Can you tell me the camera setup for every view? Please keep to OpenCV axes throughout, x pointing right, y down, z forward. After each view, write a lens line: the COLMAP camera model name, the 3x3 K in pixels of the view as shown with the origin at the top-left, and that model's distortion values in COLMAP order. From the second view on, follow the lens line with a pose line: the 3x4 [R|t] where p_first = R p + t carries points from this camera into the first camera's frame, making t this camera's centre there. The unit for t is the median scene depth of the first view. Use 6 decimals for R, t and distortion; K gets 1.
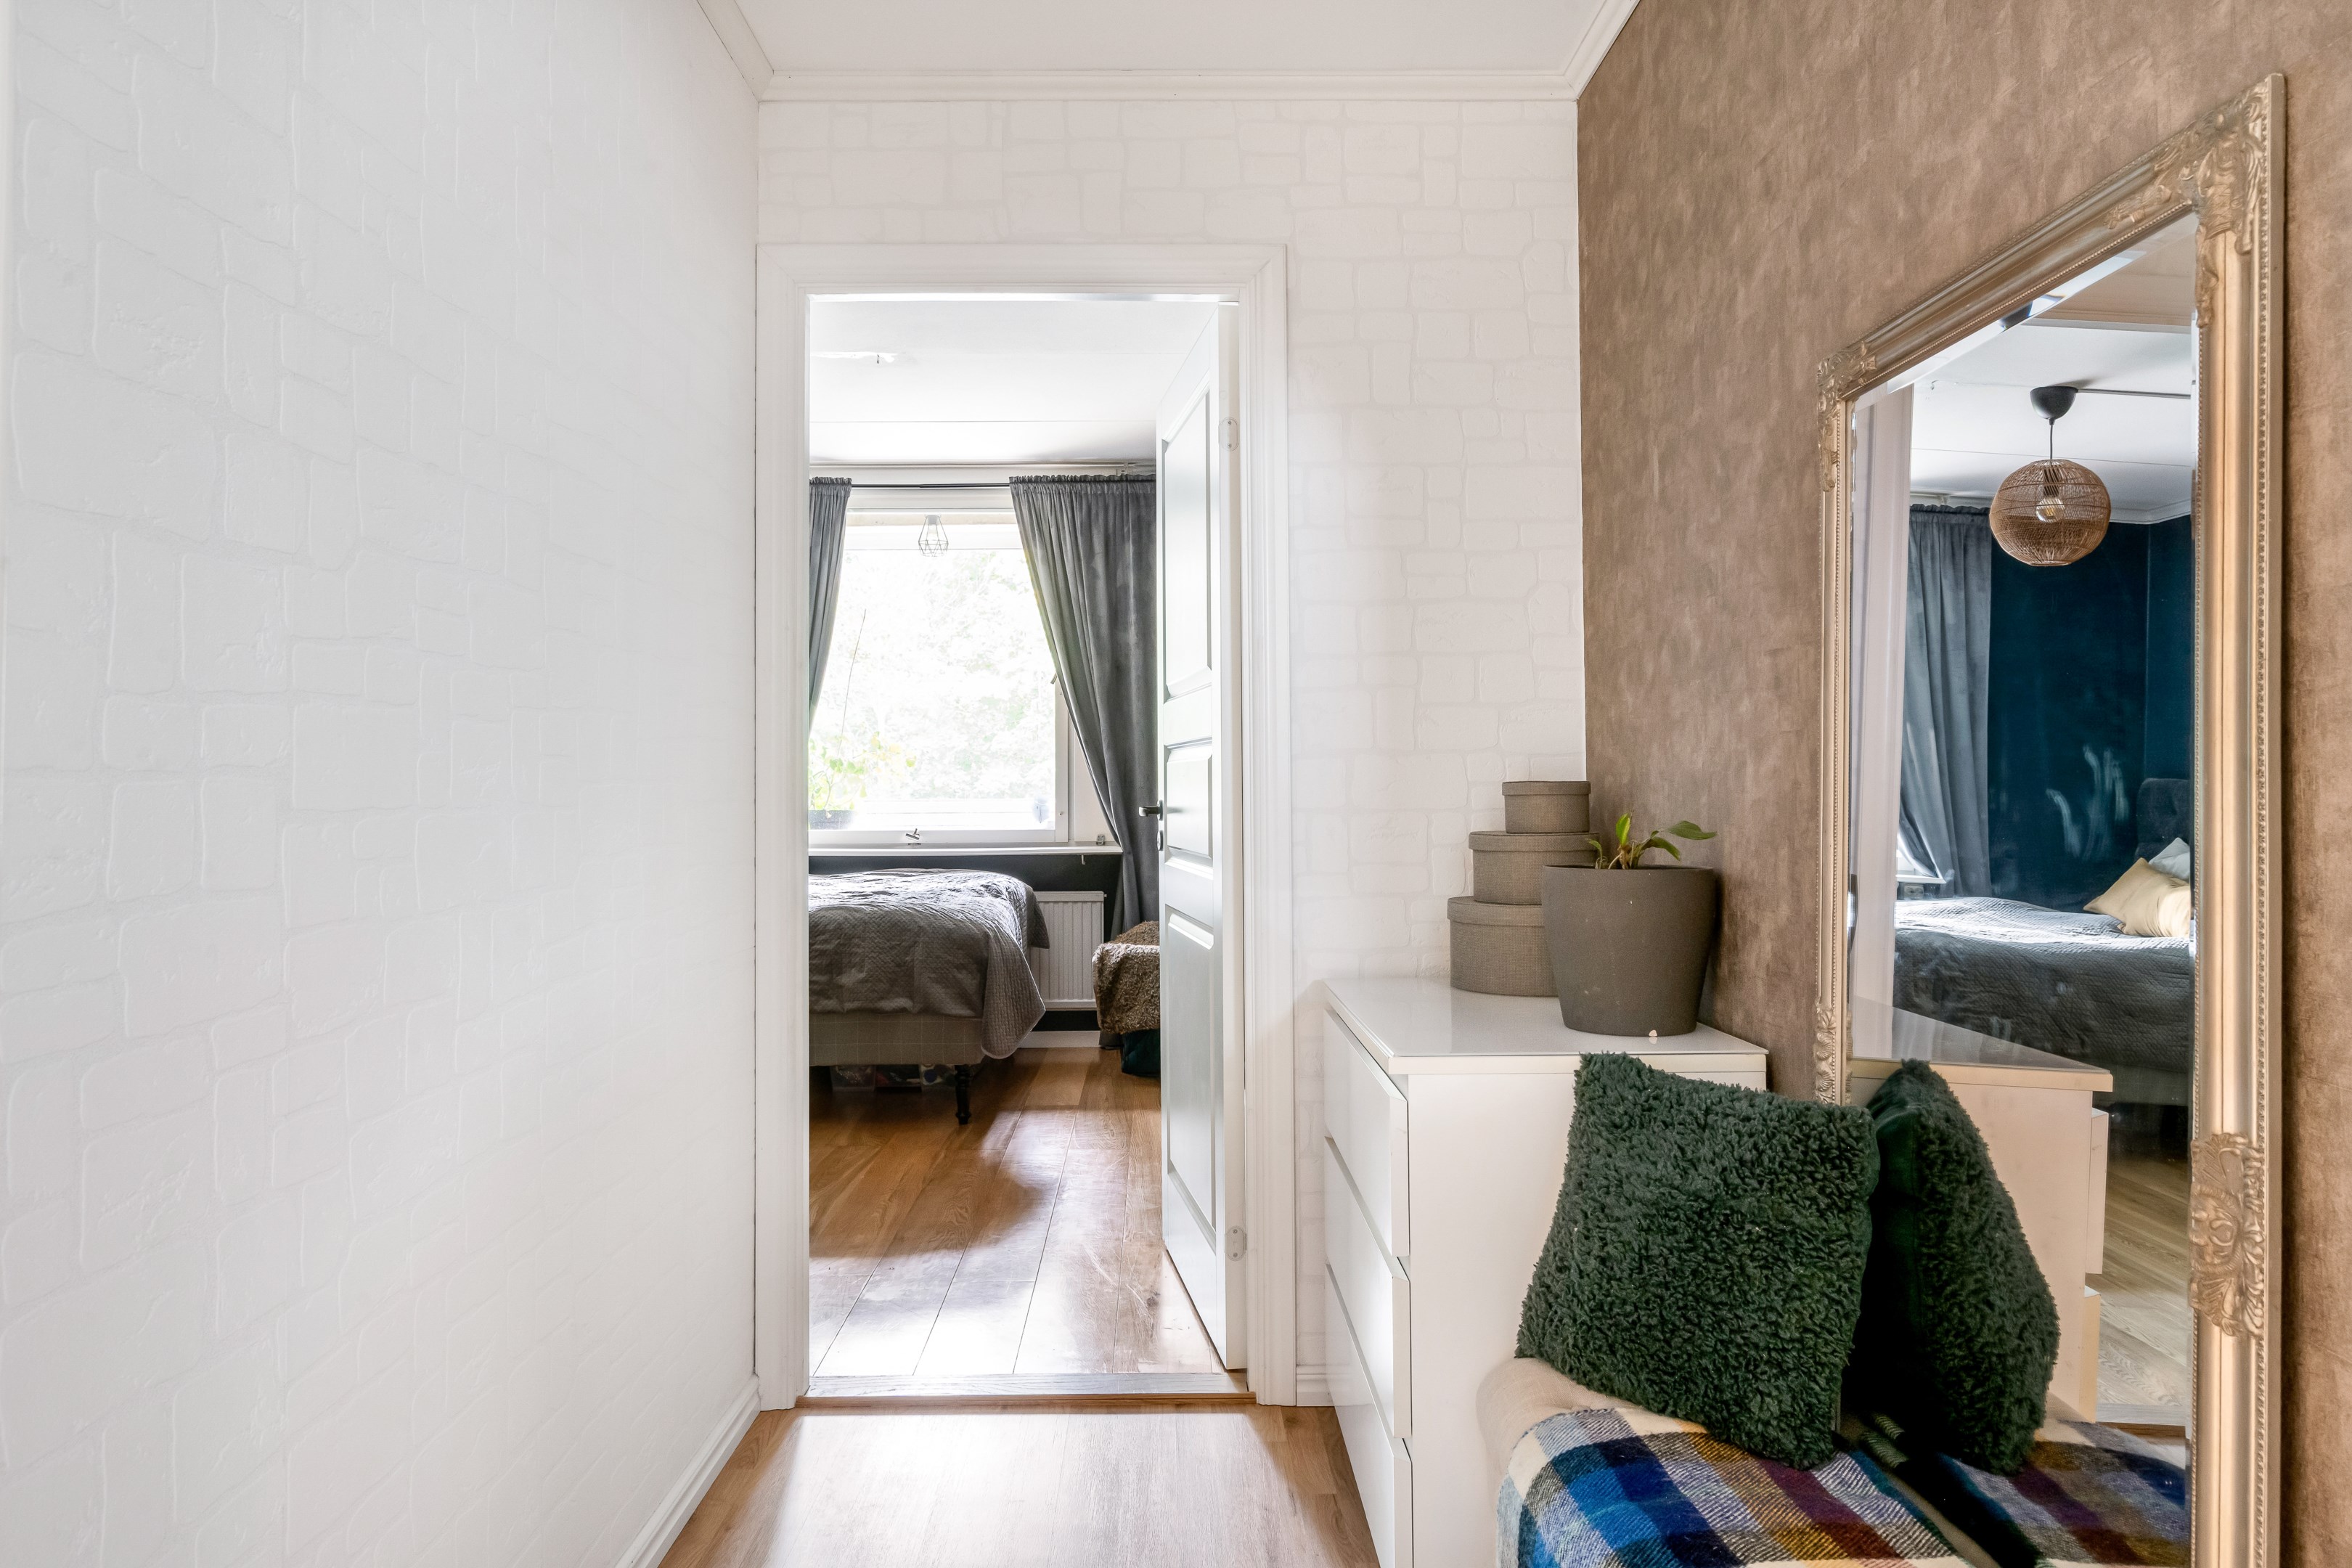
lens RADIAL K [[1545.6, 0, 1176.0], [0, 1545.6, 784.0], [0, 0, 1]] dist [-0.006024, -0.002472]
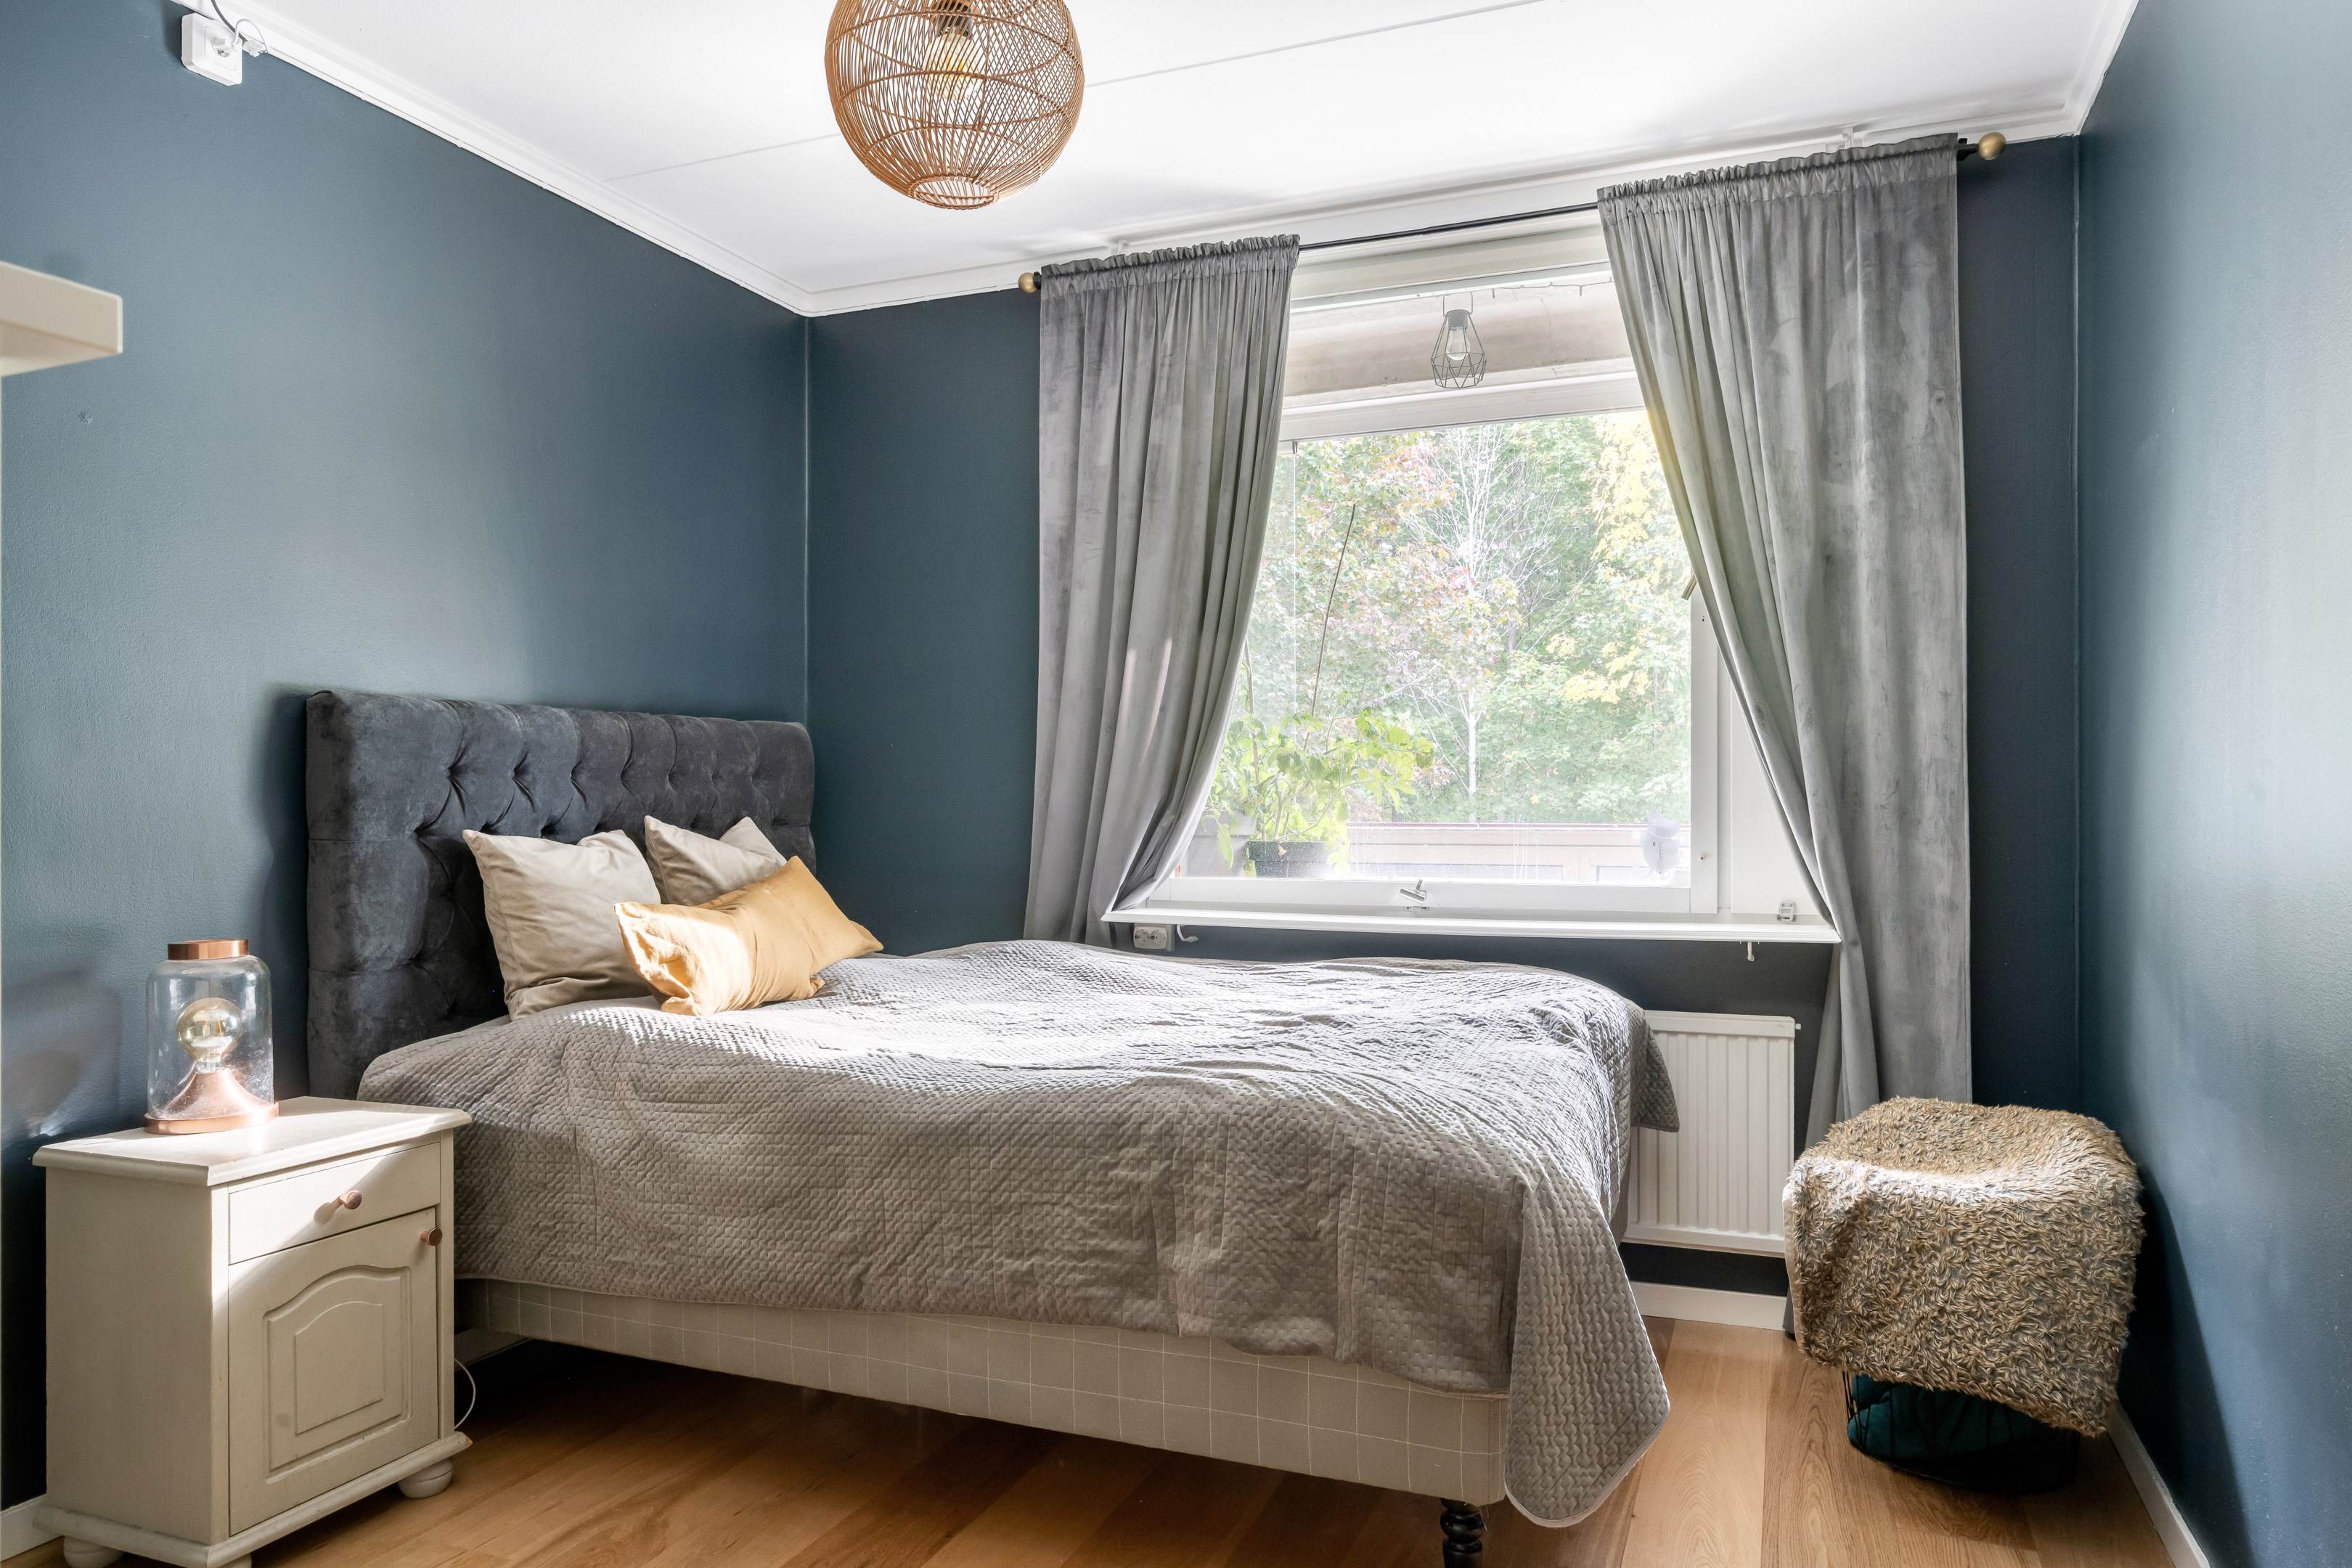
lens RADIAL K [[1545.6, 0, 1176.0], [0, 1545.6, 784.0], [0, 0, 1]] dist [-0.006024, -0.002472]
pose [[0.925370, 0.001640, -0.379061, -0.043867], [-0.005450, 0.999945, -0.008980, 0.000729], [0.379025, 0.010376, 0.925328, 0.483701]]
